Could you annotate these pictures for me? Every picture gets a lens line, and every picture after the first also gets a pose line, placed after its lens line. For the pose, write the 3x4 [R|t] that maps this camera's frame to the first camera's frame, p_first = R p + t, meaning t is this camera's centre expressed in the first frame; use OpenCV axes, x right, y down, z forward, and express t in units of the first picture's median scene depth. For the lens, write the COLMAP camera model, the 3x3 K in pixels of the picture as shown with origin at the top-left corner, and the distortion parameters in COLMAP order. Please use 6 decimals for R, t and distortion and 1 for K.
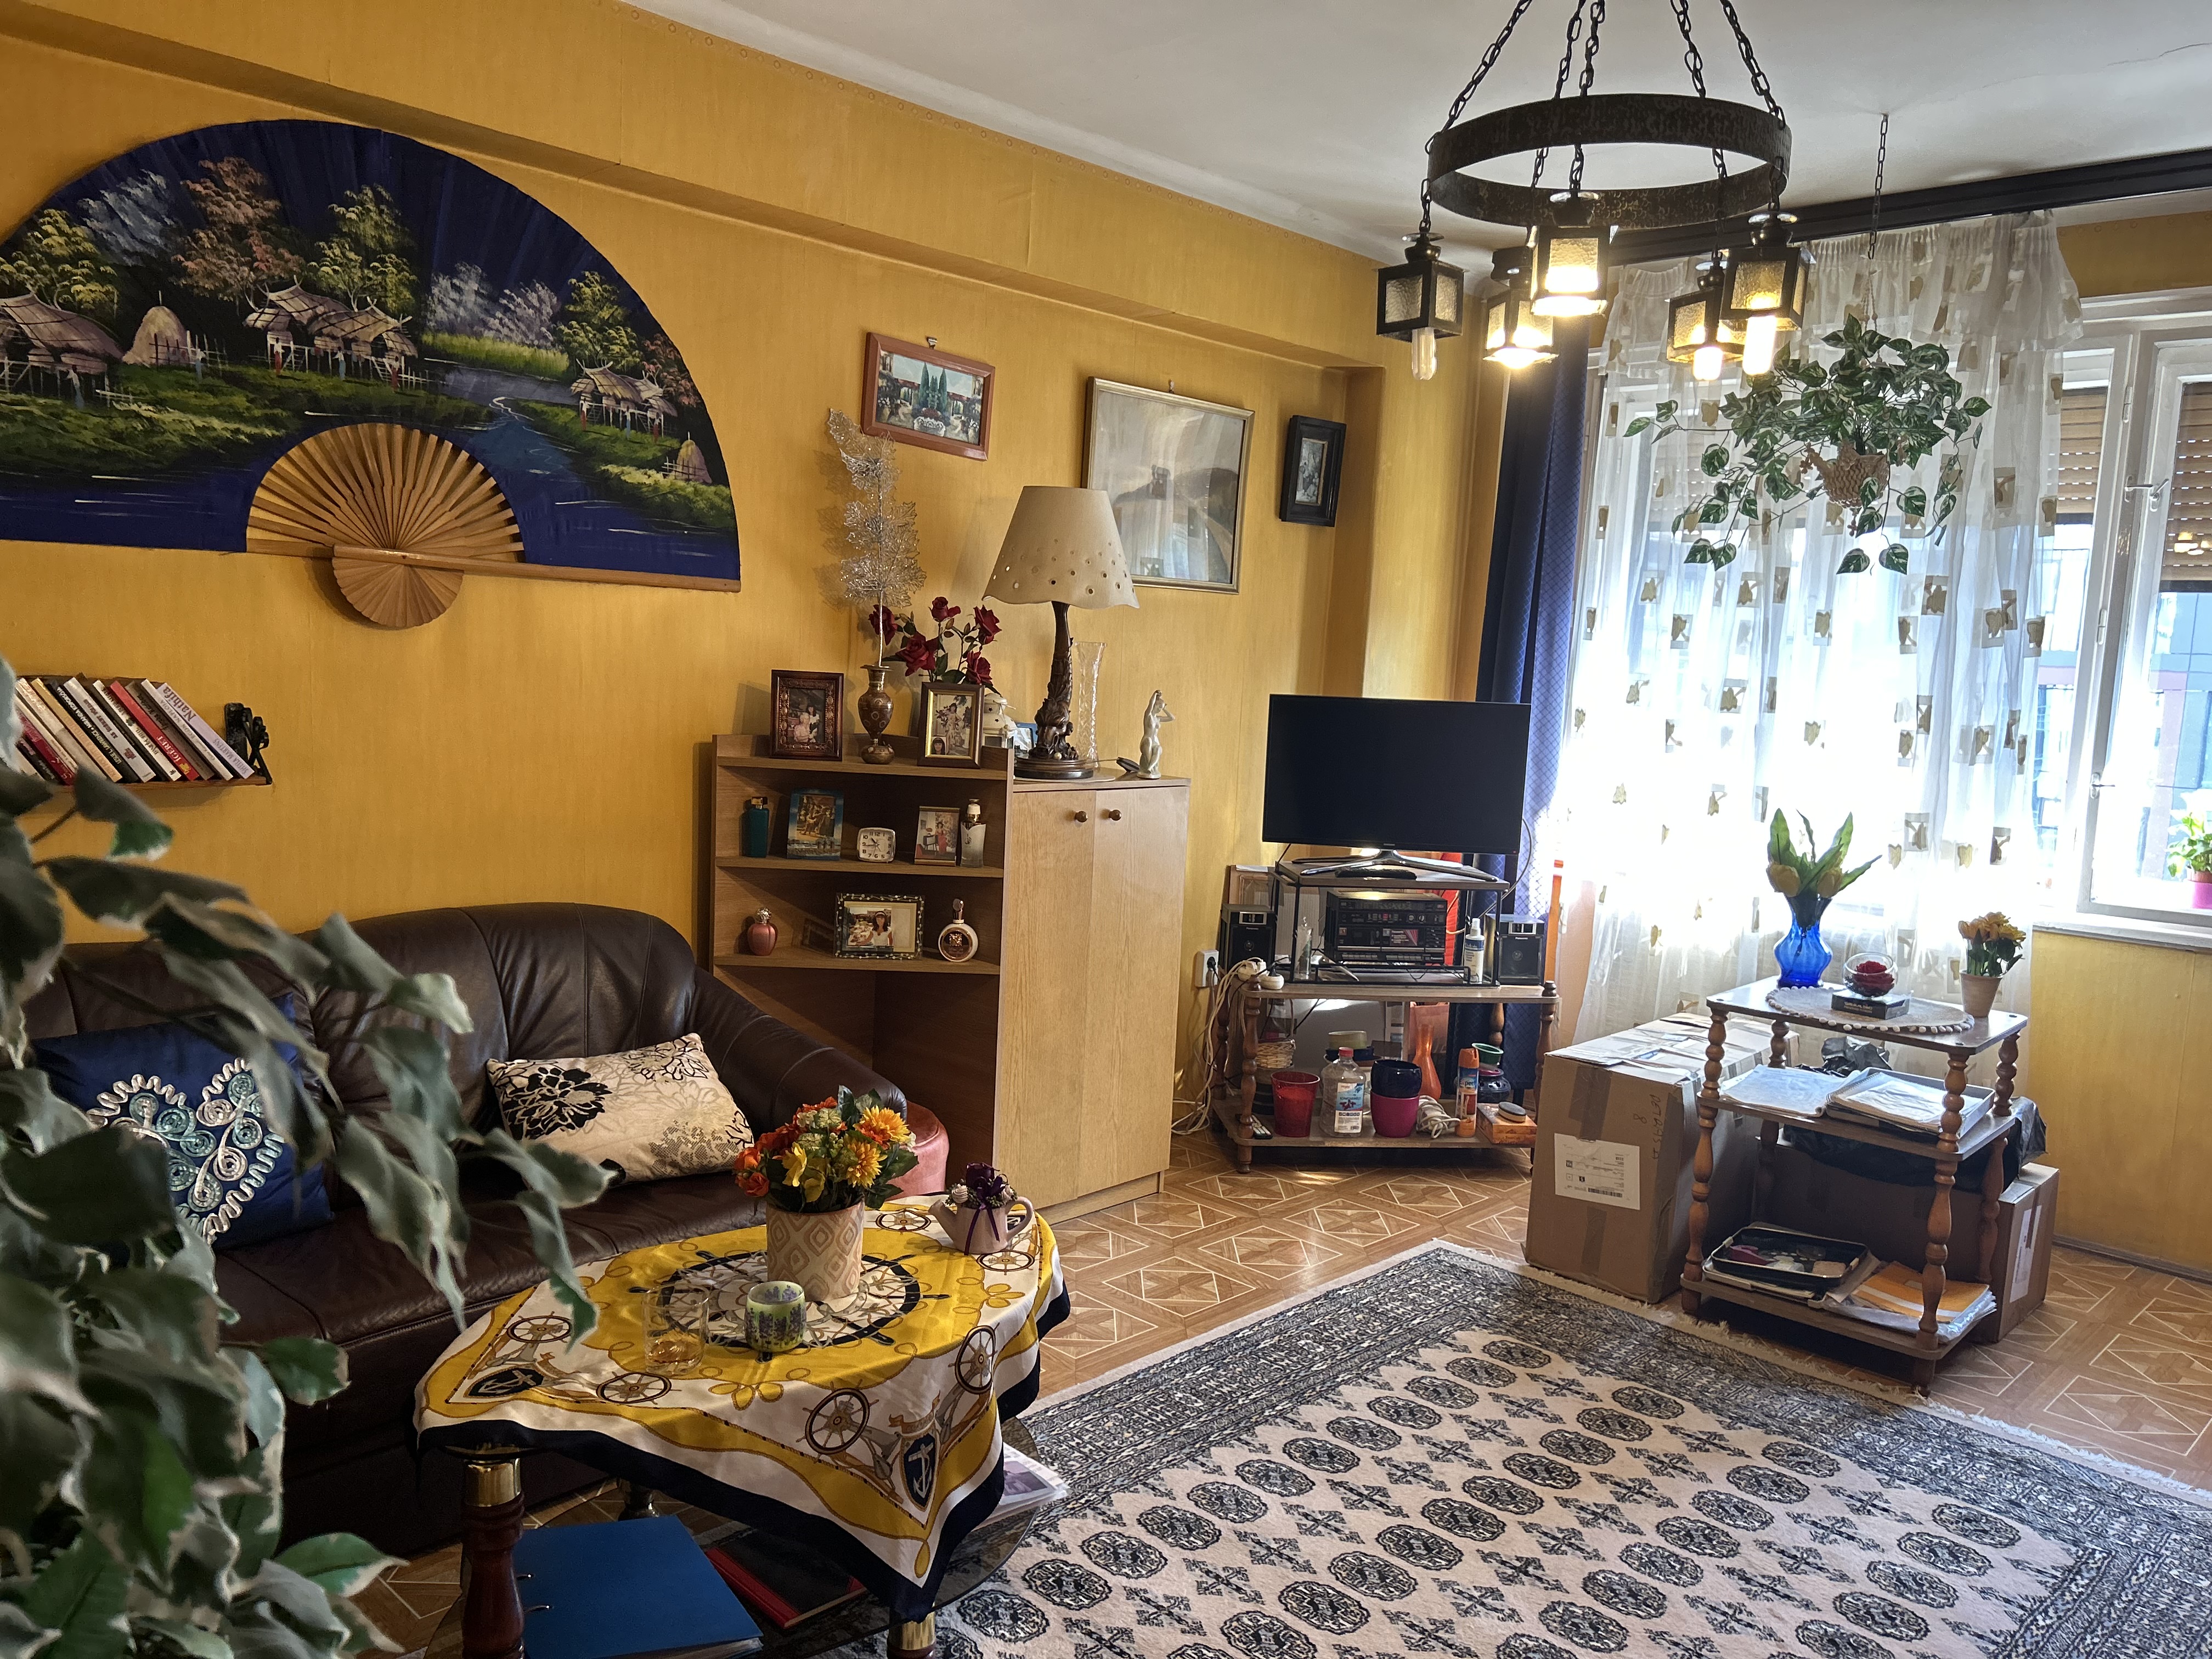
lens RADIAL K [[1659.8, 0, 1106.0], [0, 1659.8, 829.5], [0, 0, 1]] dist [0.039427, -0.067841]
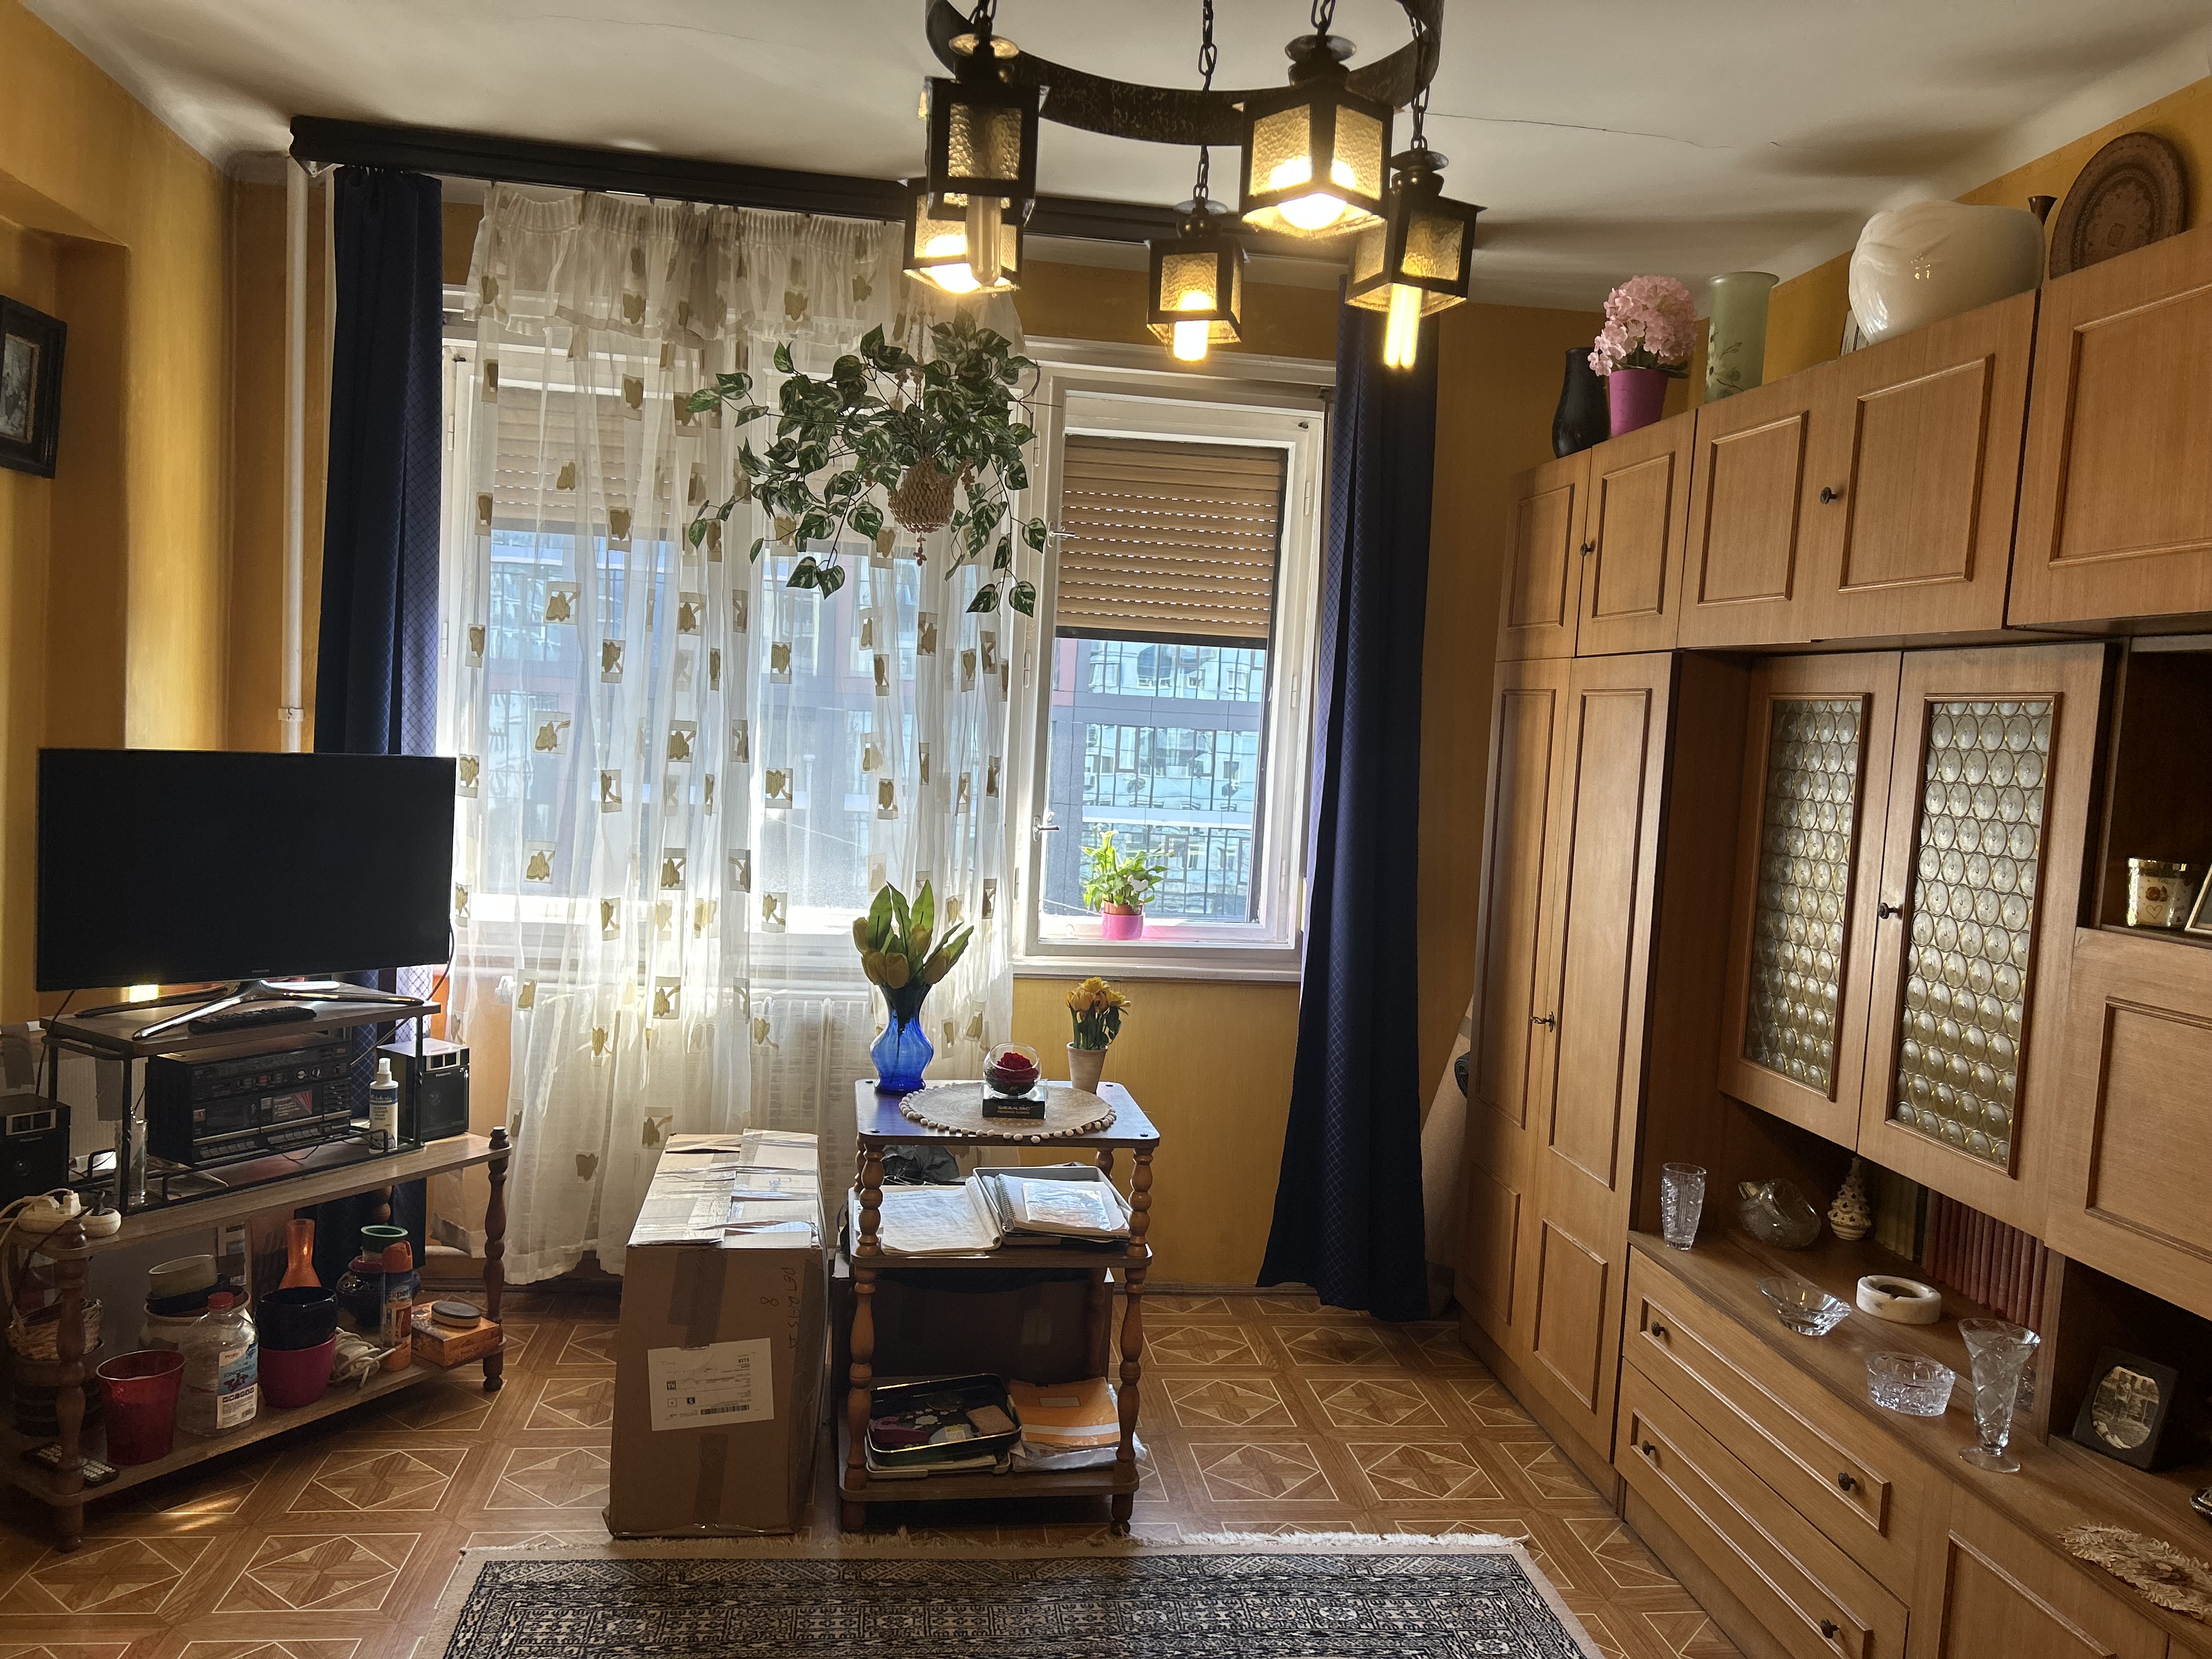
lens RADIAL K [[1650.0, 0, 1106.0], [0, 1650.0, 829.5], [0, 0, 1]] dist [0.042547, -0.040902]
pose [[0.614499, -0.060374, 0.786604, -0.149507], [0.059222, 0.997784, 0.030318, -0.050397], [-0.786691, 0.027954, 0.616713, 0.338280]]
